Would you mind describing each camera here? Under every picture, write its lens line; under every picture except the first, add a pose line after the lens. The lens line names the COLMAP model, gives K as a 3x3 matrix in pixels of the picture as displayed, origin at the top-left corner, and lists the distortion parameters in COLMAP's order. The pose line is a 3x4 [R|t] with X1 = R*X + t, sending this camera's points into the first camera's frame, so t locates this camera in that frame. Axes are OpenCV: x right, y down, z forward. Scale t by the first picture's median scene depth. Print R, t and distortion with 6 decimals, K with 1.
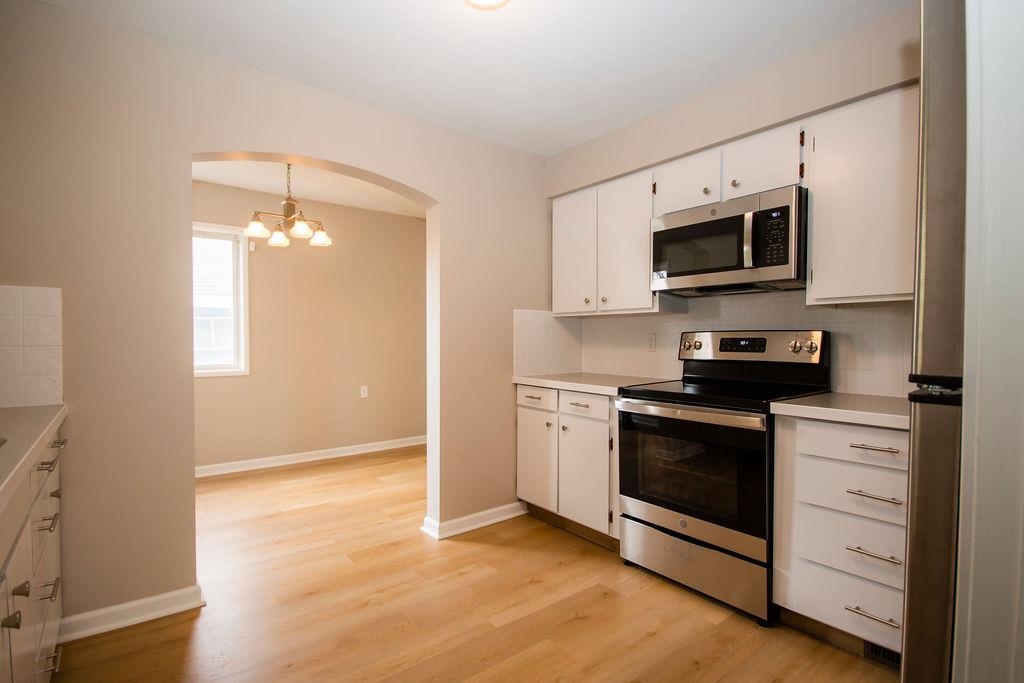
lens RADIAL K [[491.2, 0, 511.6], [0, 491.2, 354.6], [0, 0, 1]] dist [-0.000891, -0.000182]
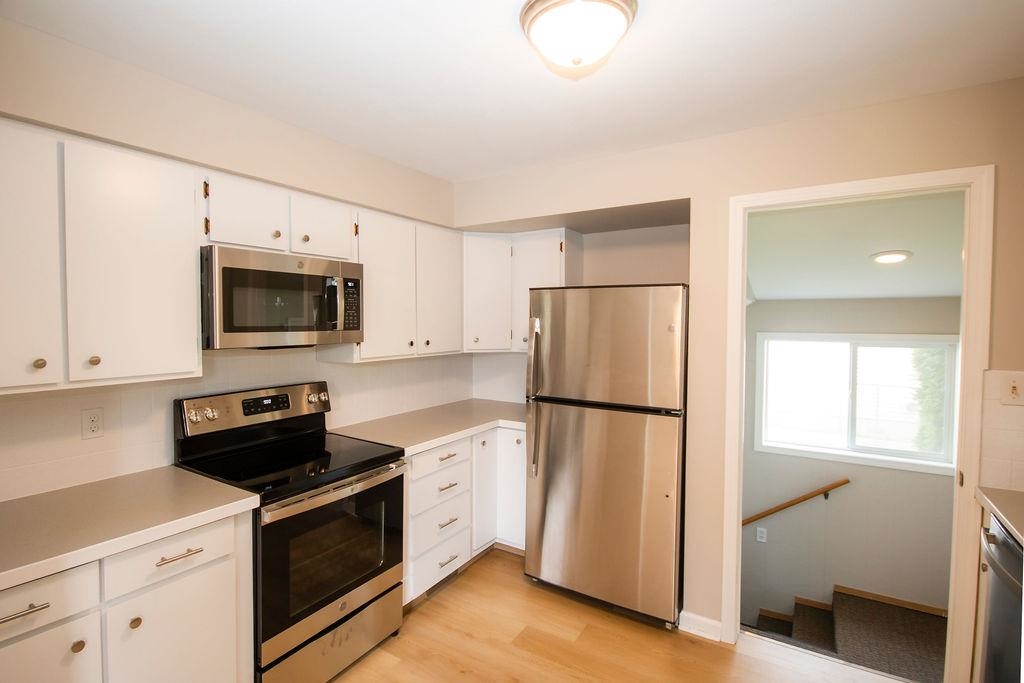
lens RADIAL K [[491.3, 0, 512.0], [0, 491.3, 341.5], [0, 0, 1]] dist [-0.002799, -0.001082]
pose [[-0.333016, -0.041706, 0.941998, -0.555088], [0.027078, 0.998186, 0.053766, -0.178939], [-0.942532, 0.043412, -0.331283, 0.896100]]
